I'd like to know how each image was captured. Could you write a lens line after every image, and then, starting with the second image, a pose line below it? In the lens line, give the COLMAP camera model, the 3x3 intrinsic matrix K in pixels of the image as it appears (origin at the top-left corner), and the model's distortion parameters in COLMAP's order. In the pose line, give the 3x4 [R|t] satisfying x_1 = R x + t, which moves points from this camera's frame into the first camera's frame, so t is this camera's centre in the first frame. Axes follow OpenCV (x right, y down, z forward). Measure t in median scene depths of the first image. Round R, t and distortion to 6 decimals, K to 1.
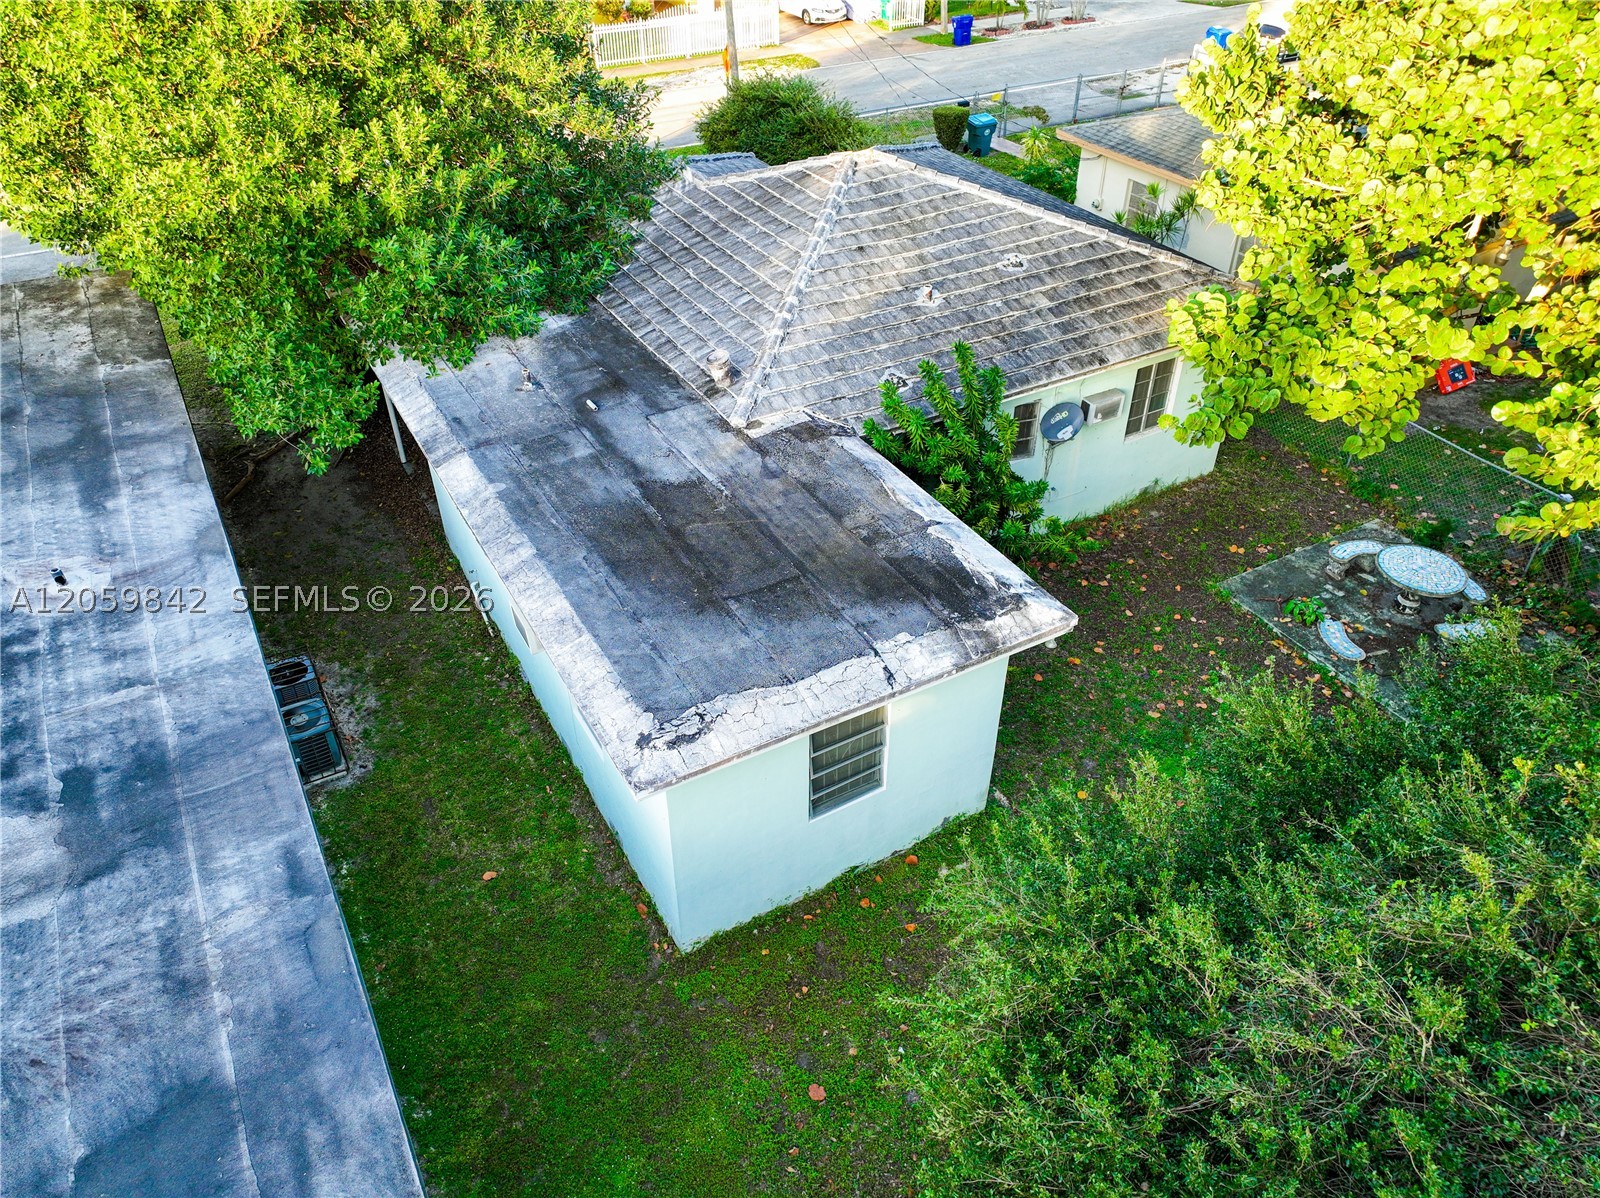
lens RADIAL K [[1126.0, 0, 800.0], [0, 1126.0, 599.0], [0, 0, 1]] dist [-0.009097, 0.028415]
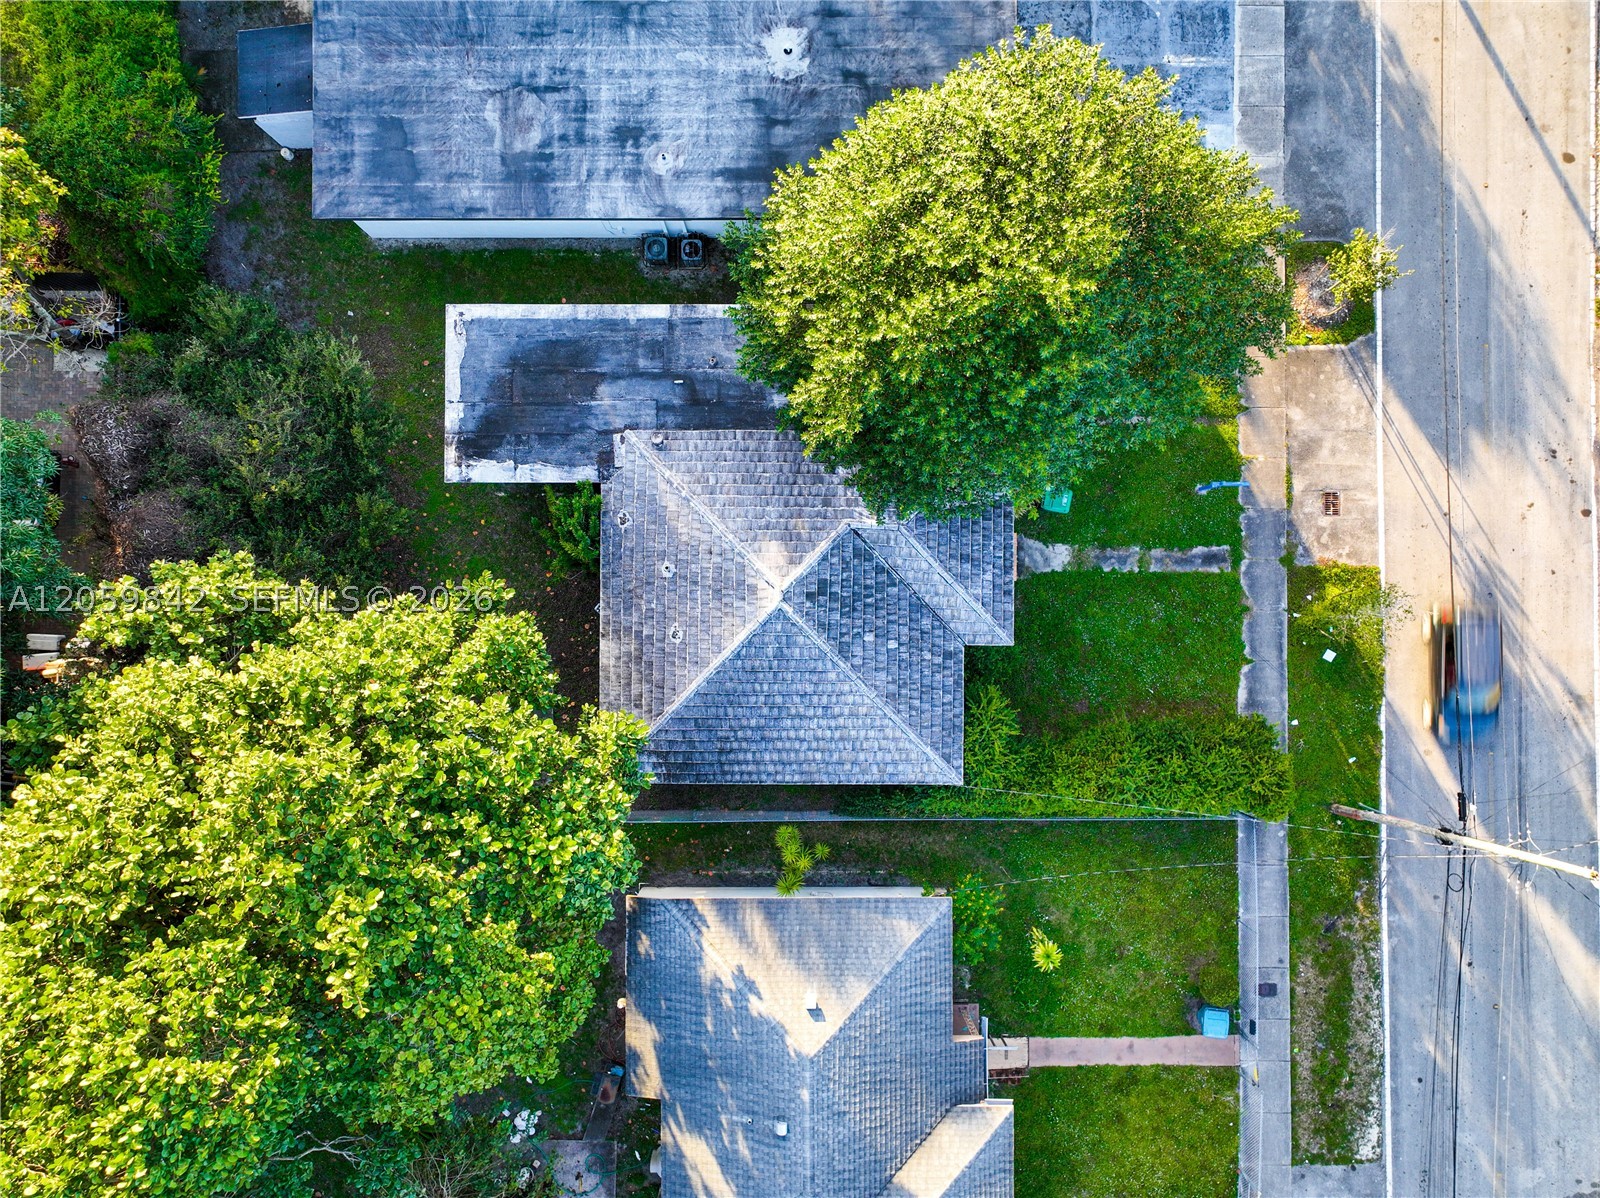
lens RADIAL K [[1126.0, 0, 800.0], [0, 1126.0, 599.0], [0, 0, 1]] dist [-0.009097, 0.028415]
pose [[-0.494999, 0.868837, -0.009895, 0.079034], [-0.530724, -0.293311, 0.795174, -2.167759], [0.687974, 0.398862, 0.606301, 0.052190]]
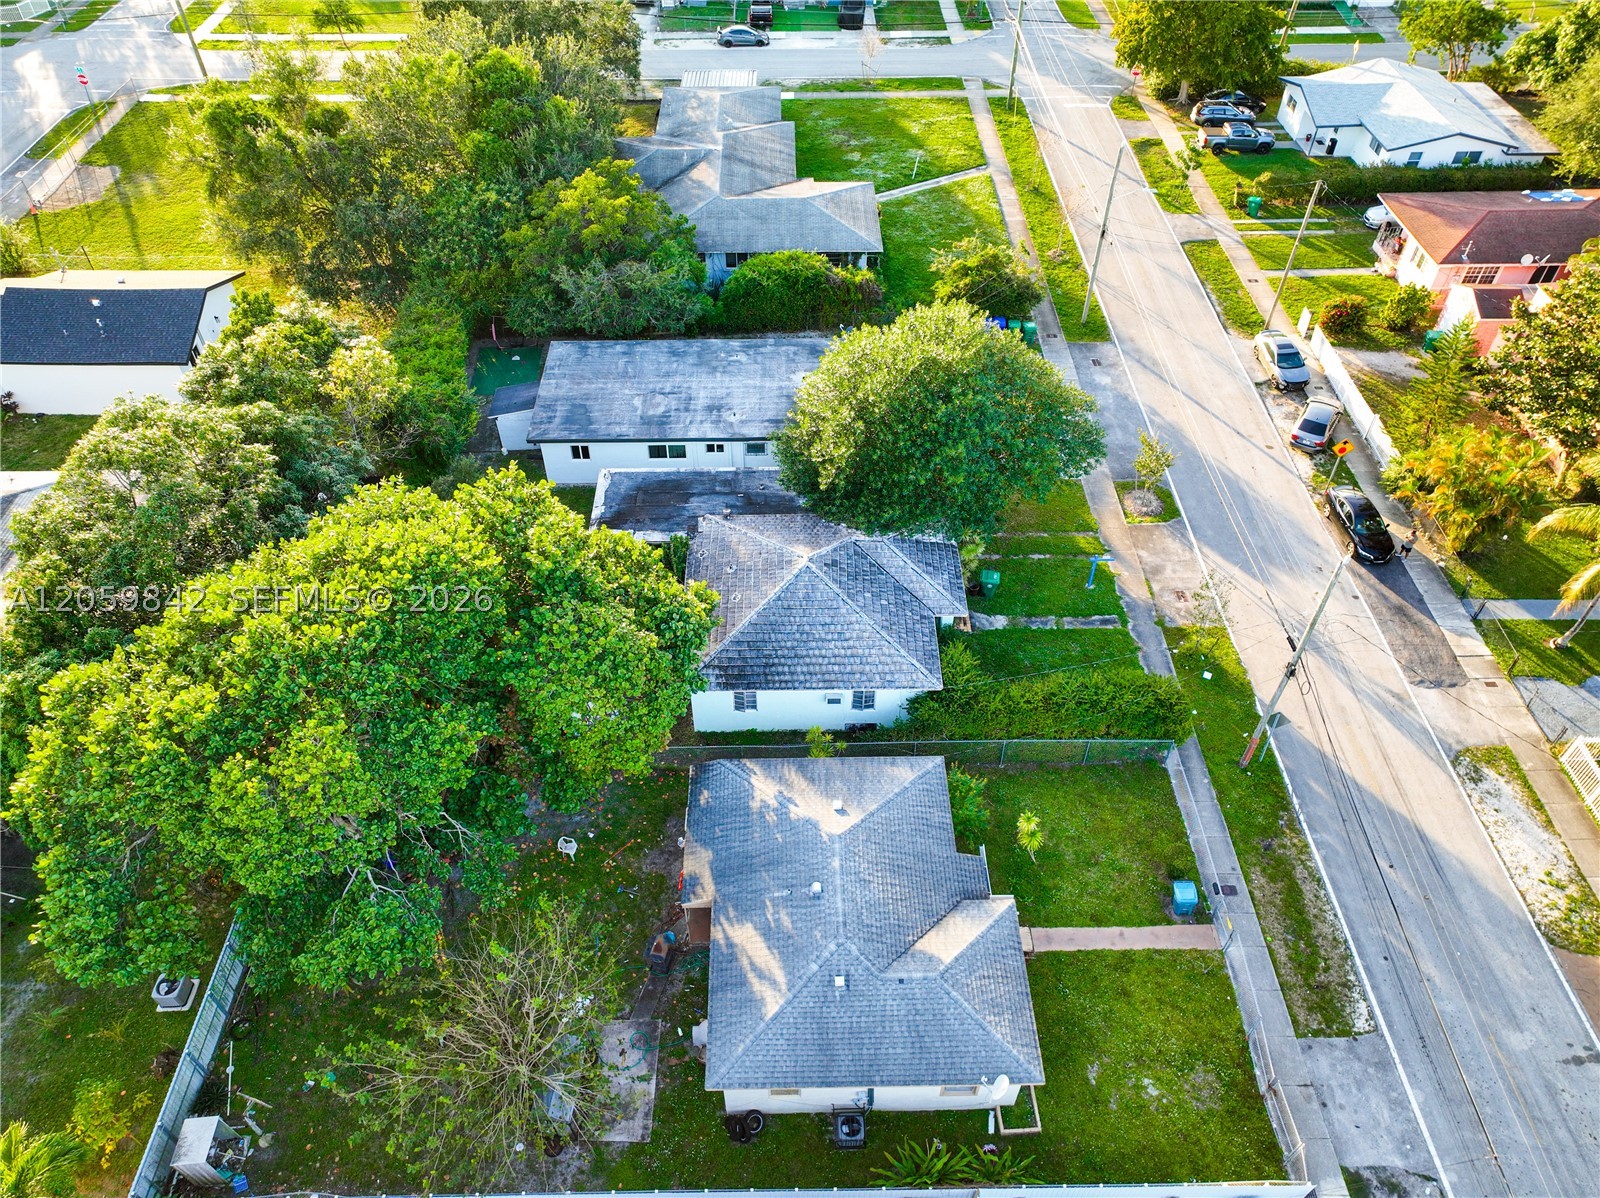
lens RADIAL K [[1126.0, 0, 800.0], [0, 1126.0, 599.0], [0, 0, 1]] dist [-0.009097, 0.028415]
pose [[-0.482326, 0.625251, -0.613533, 2.075939], [-0.533262, 0.346086, 0.771917, -2.878813], [0.694977, 0.699490, 0.166496, 0.817880]]
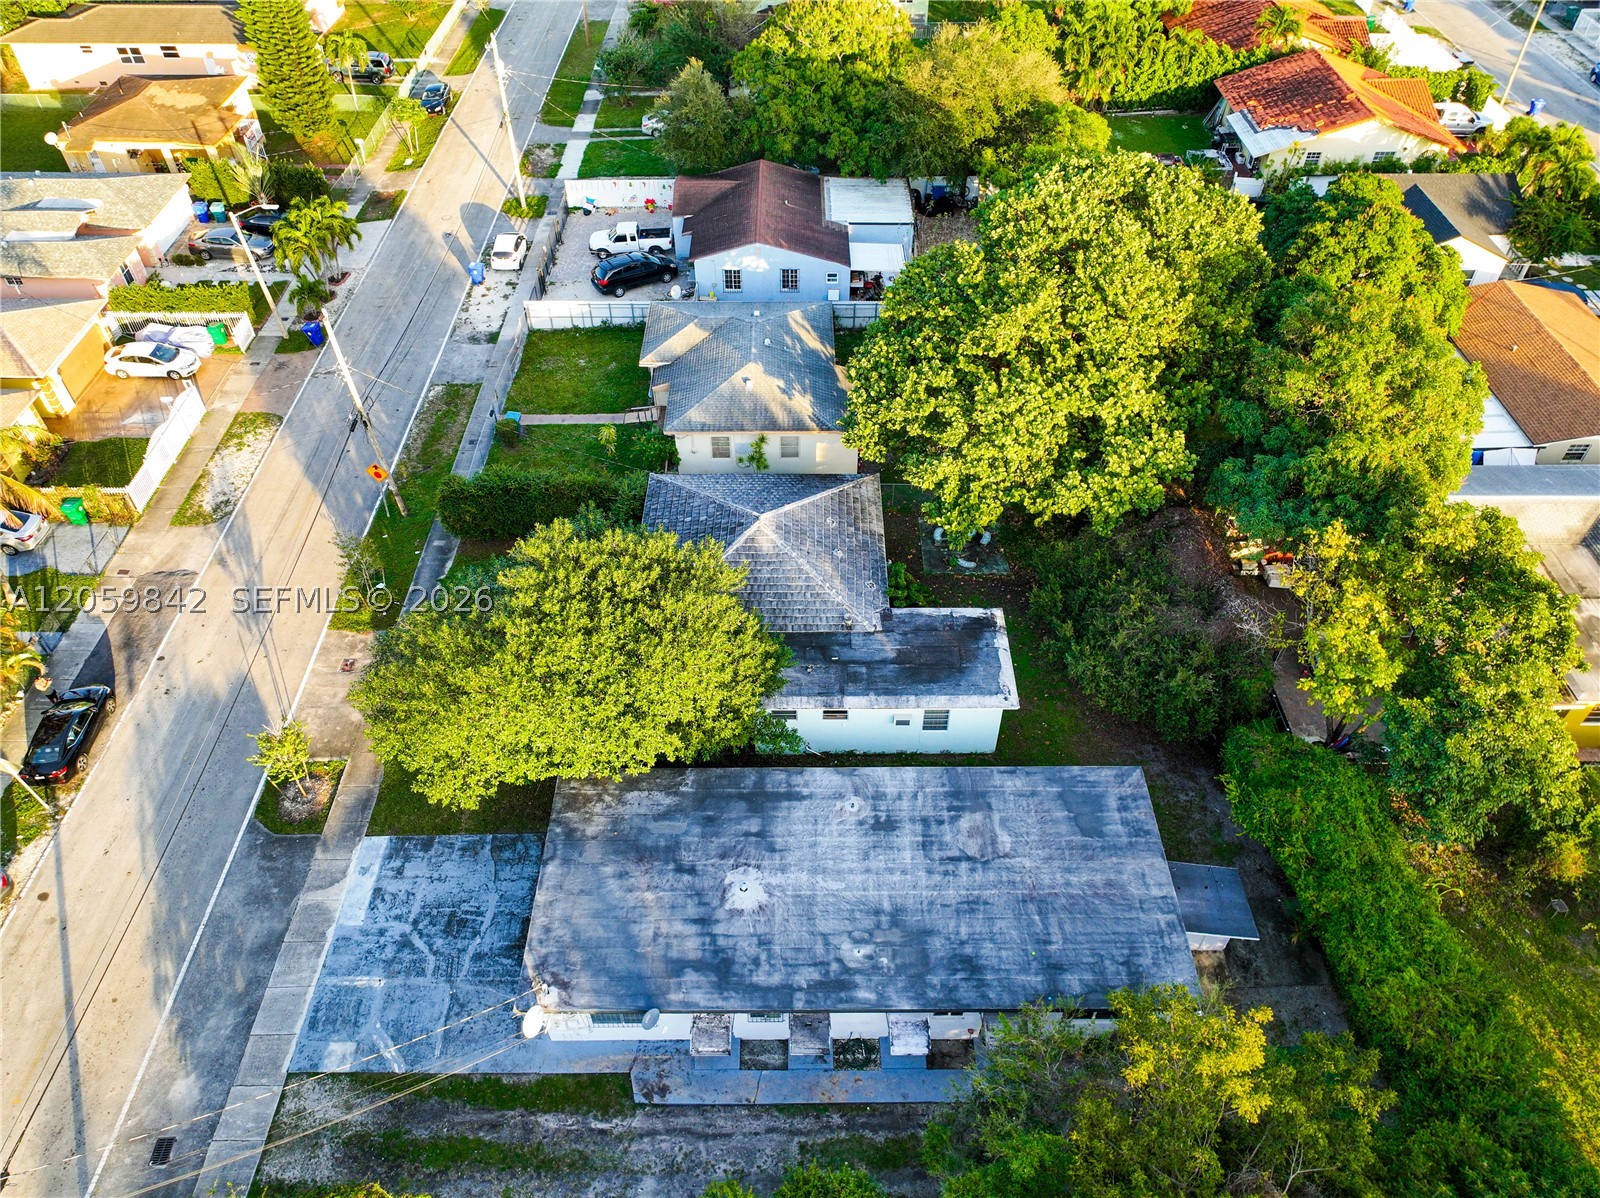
lens RADIAL K [[1126.0, 0, 800.0], [0, 1126.0, 599.0], [0, 0, 1]] dist [-0.009097, 0.028415]
pose [[0.495016, -0.608337, 0.620391, -1.943539], [0.532266, 0.776665, 0.336874, -1.323245], [-0.686769, 0.163455, 0.708259, -0.970040]]
